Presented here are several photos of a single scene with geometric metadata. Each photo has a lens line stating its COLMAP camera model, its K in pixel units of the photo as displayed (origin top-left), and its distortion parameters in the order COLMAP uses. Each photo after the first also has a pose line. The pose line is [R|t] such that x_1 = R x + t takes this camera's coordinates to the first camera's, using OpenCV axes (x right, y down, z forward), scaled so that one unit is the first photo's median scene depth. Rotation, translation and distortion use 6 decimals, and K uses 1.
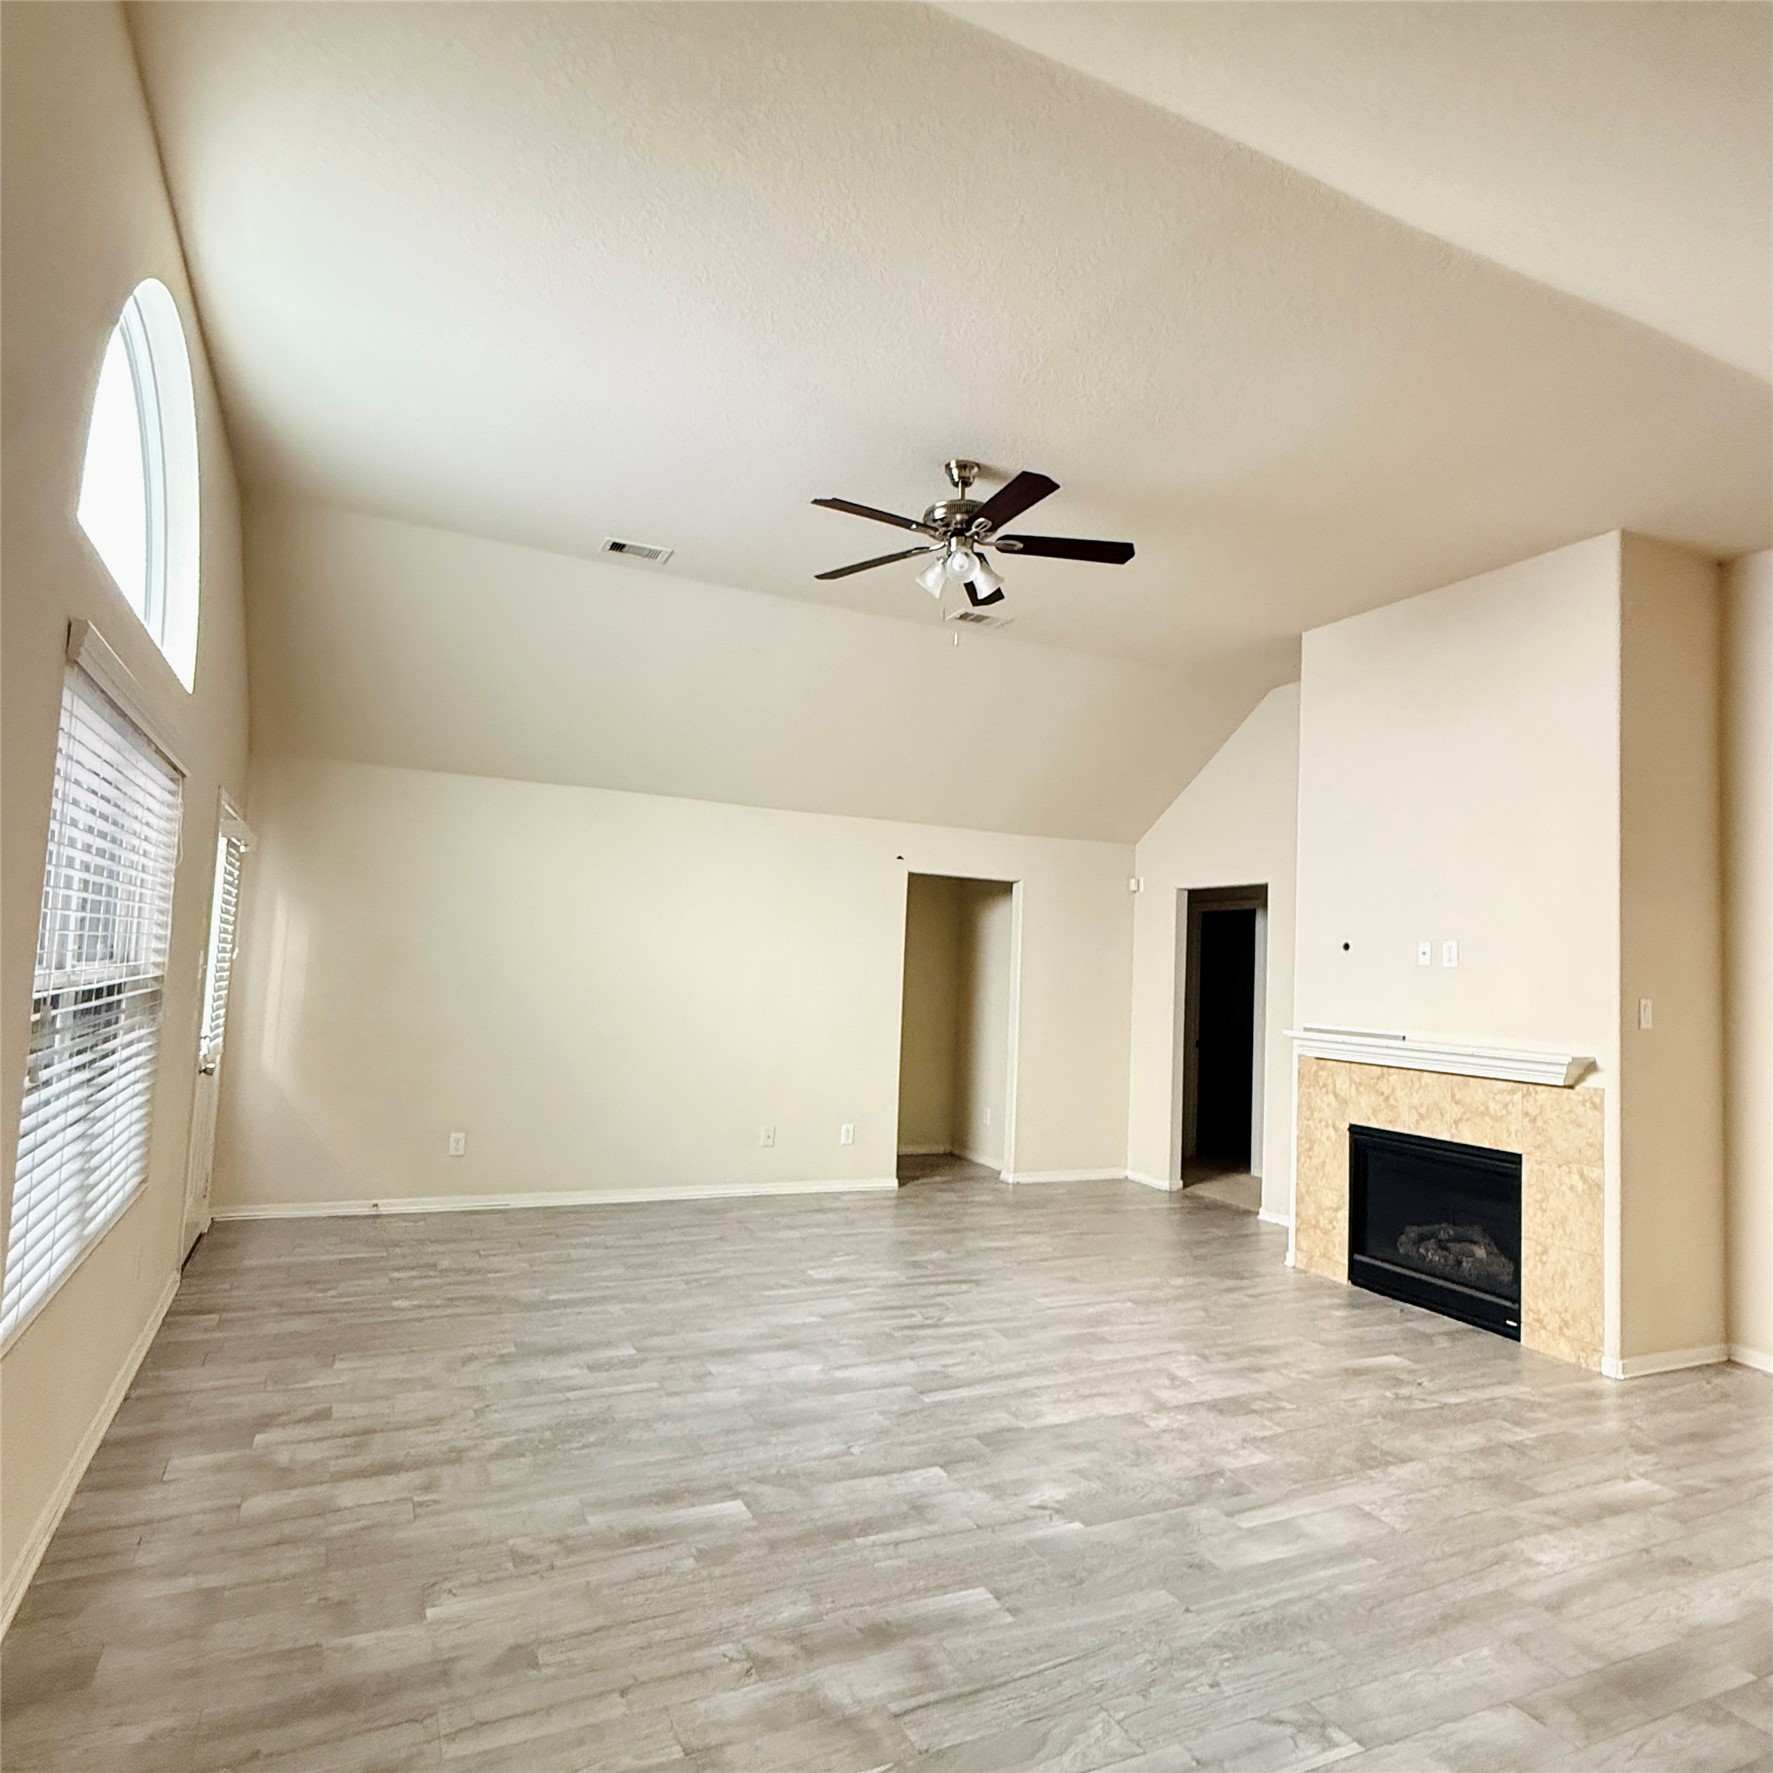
lens RADIAL K [[1129.5, 0, 886.5], [0, 1129.5, 886.5], [0, 0, 1]] dist [-0.002166, 0.001349]
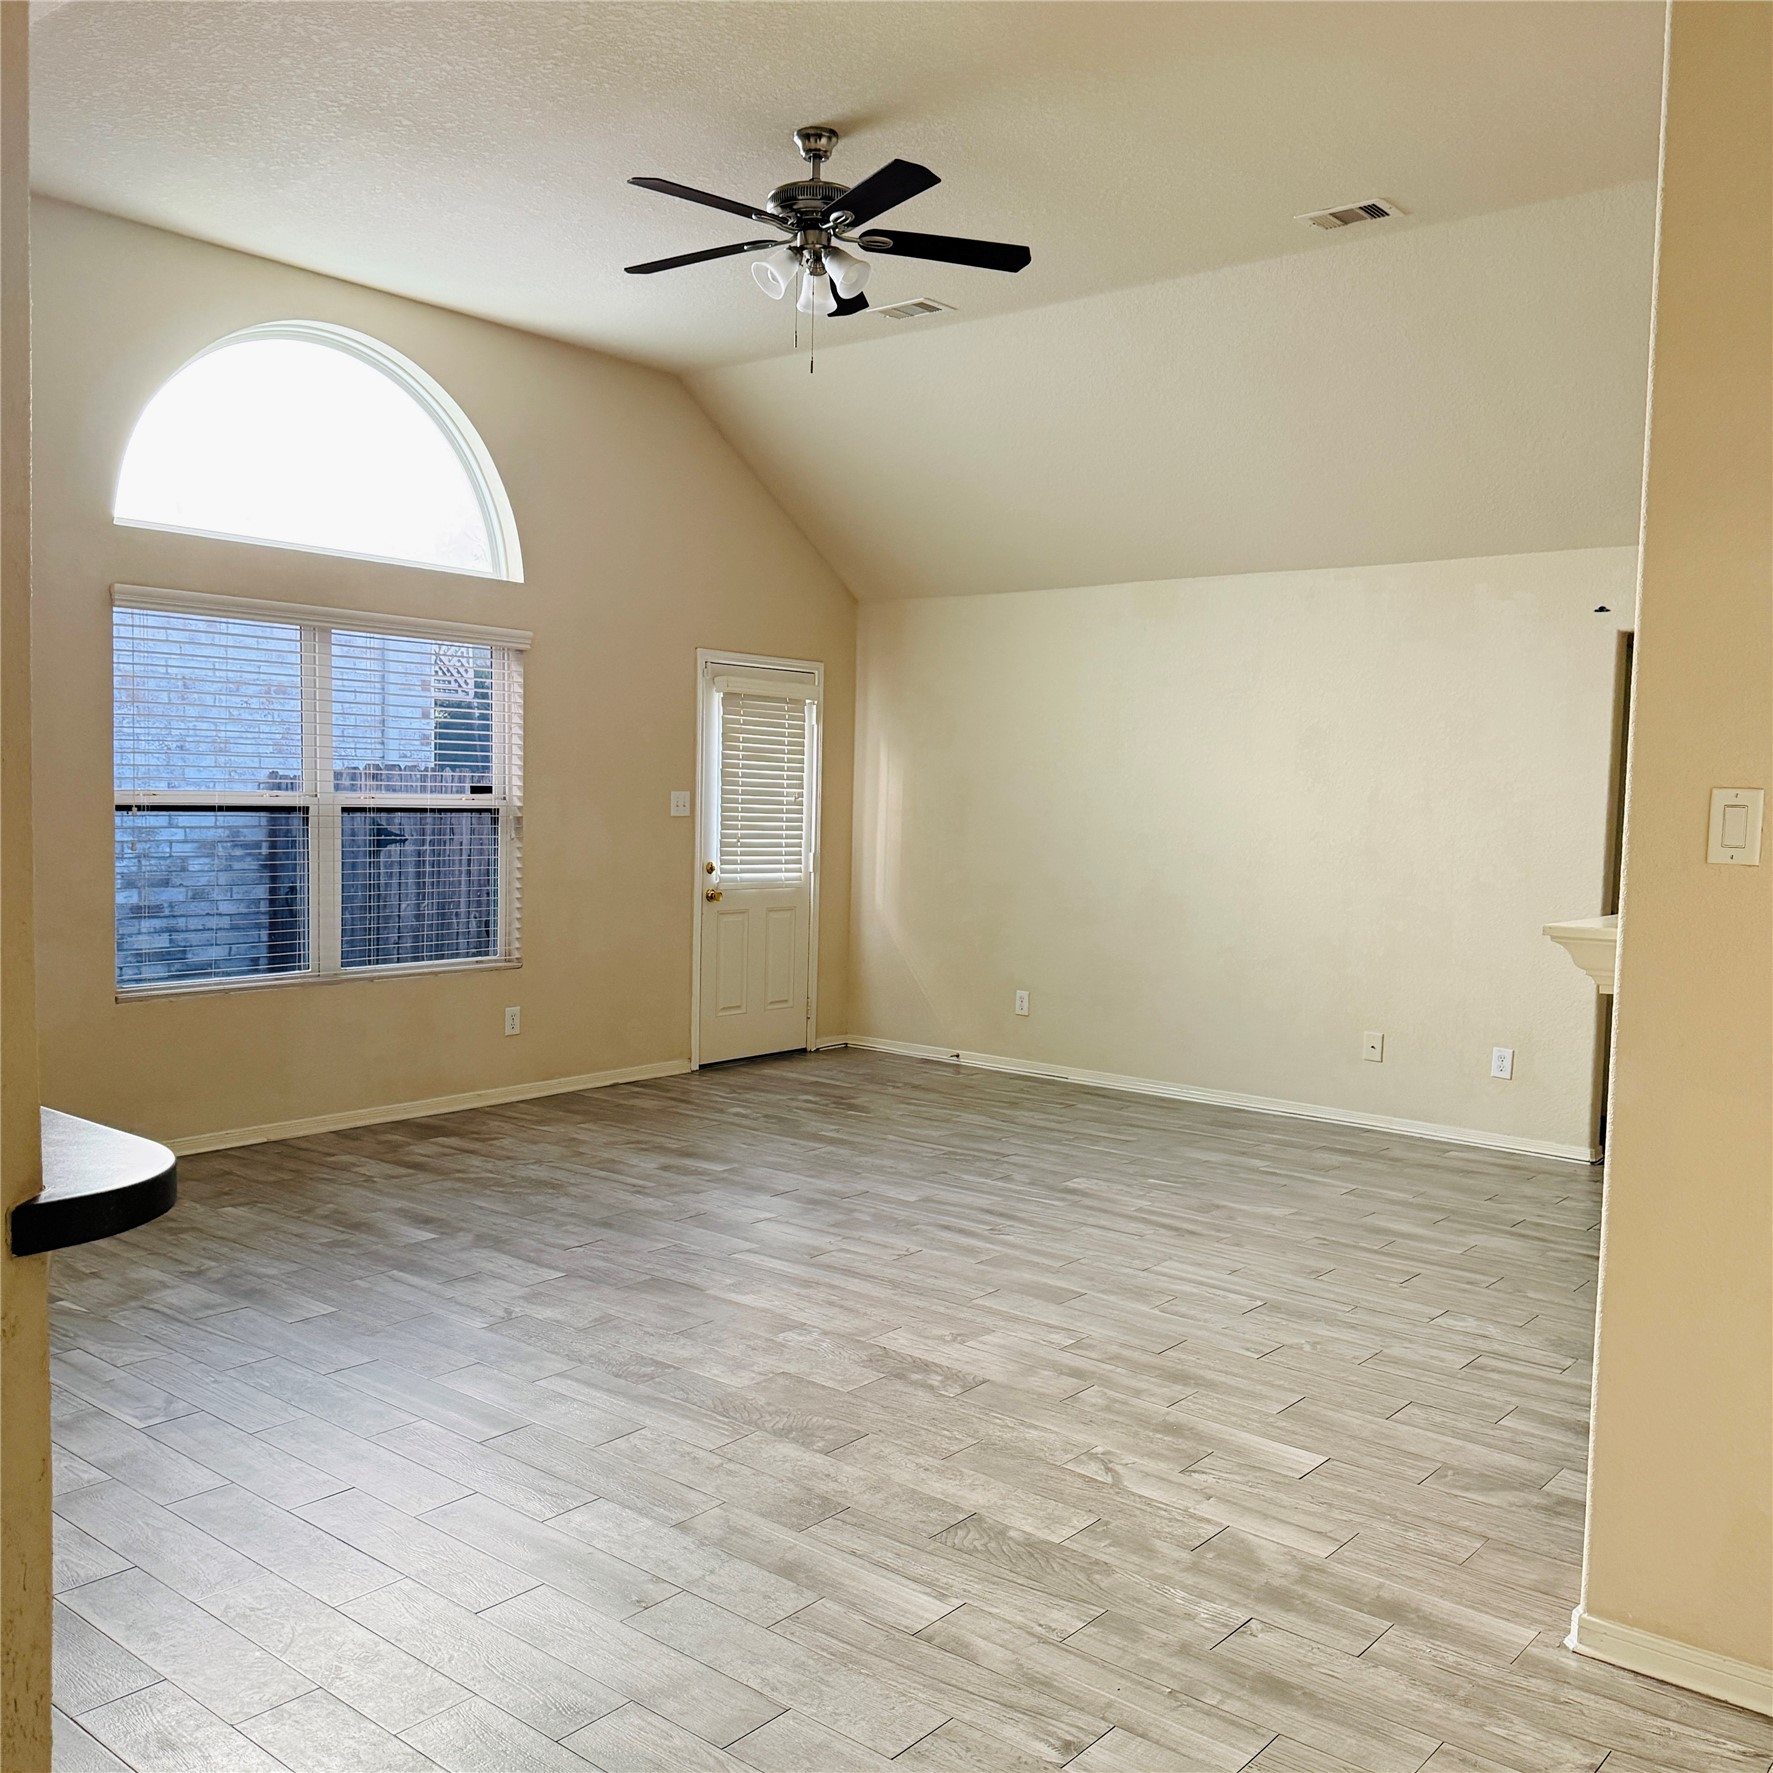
lens RADIAL K [[1687.5, 0, 925.7], [0, 1687.5, 876.4], [0, 0, 1]] dist [0.193775, -0.420660]
pose [[0.421197, 0.012494, -0.906883, 1.263160], [0.058576, 0.997443, 0.040947, 0.101343], [0.905075, -0.070368, 0.419389, 0.559909]]
